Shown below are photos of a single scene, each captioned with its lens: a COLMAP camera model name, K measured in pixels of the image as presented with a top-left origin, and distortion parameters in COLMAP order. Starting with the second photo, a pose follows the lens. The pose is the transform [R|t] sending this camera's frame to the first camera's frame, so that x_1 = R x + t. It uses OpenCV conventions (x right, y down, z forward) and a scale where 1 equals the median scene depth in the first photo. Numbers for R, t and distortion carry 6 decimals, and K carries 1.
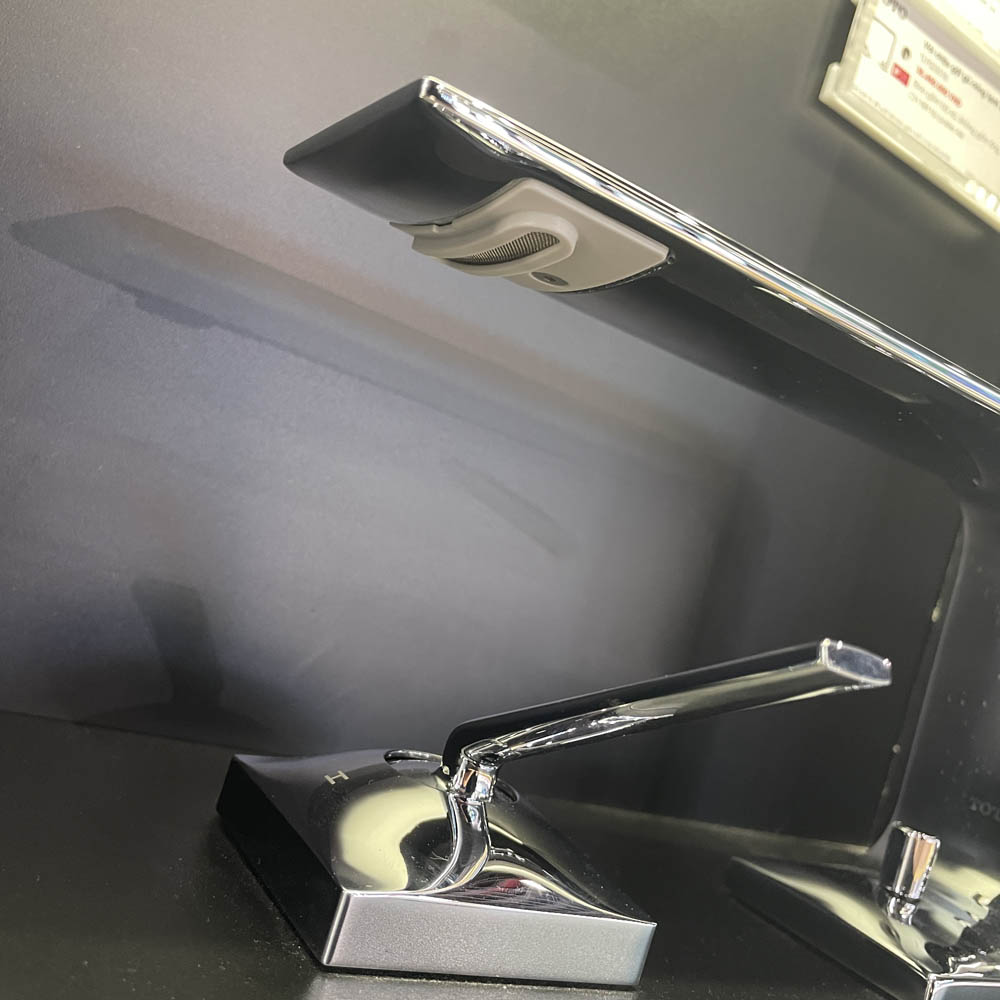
lens RADIAL K [[1029.5, 0, 500.0], [0, 1029.5, 500.0], [0, 0, 1]] dist [-0.000020, -0.025845]
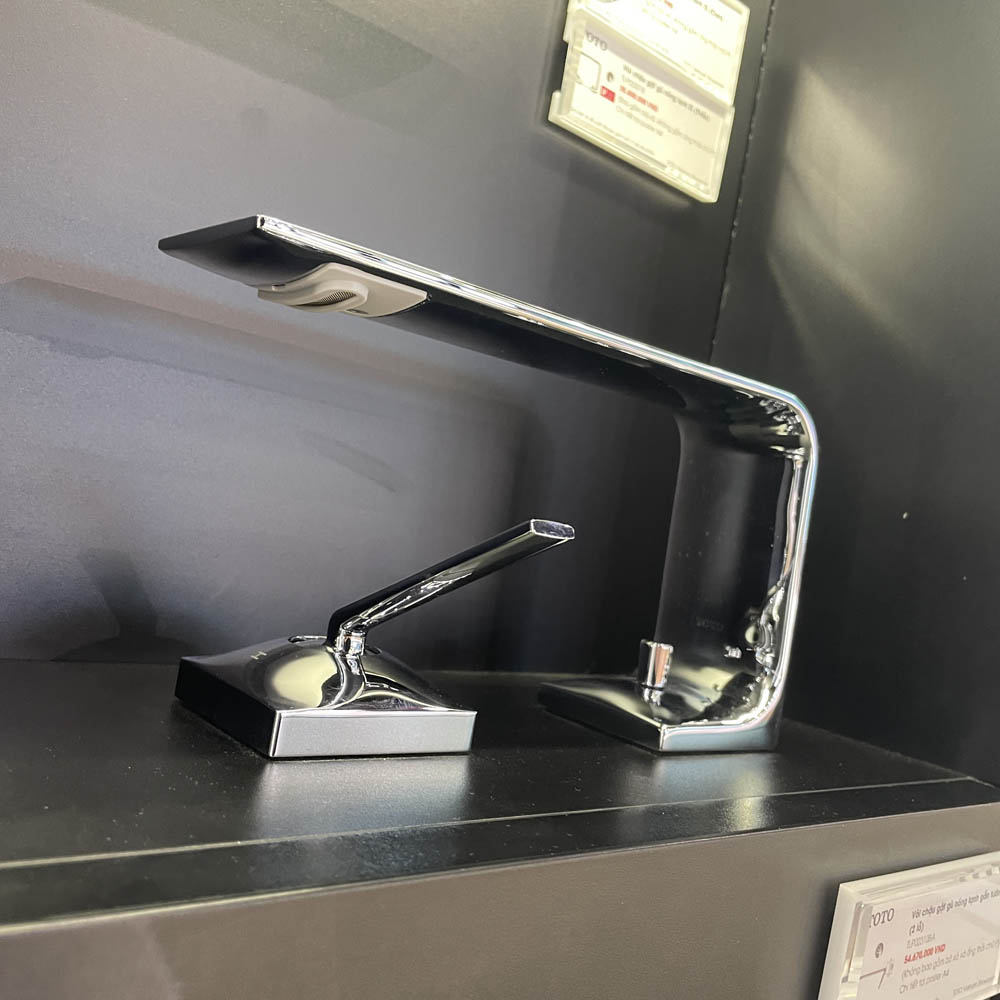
lens RADIAL K [[1004.1, 0, 518.2], [0, 1004.1, 490.5], [0, 0, 1]] dist [0.052829, -0.005013]
pose [[0.978980, -0.133812, 0.153921, 0.018022], [0.124792, 0.989926, 0.066889, -0.021717], [-0.161321, -0.046275, 0.985817, -0.470345]]
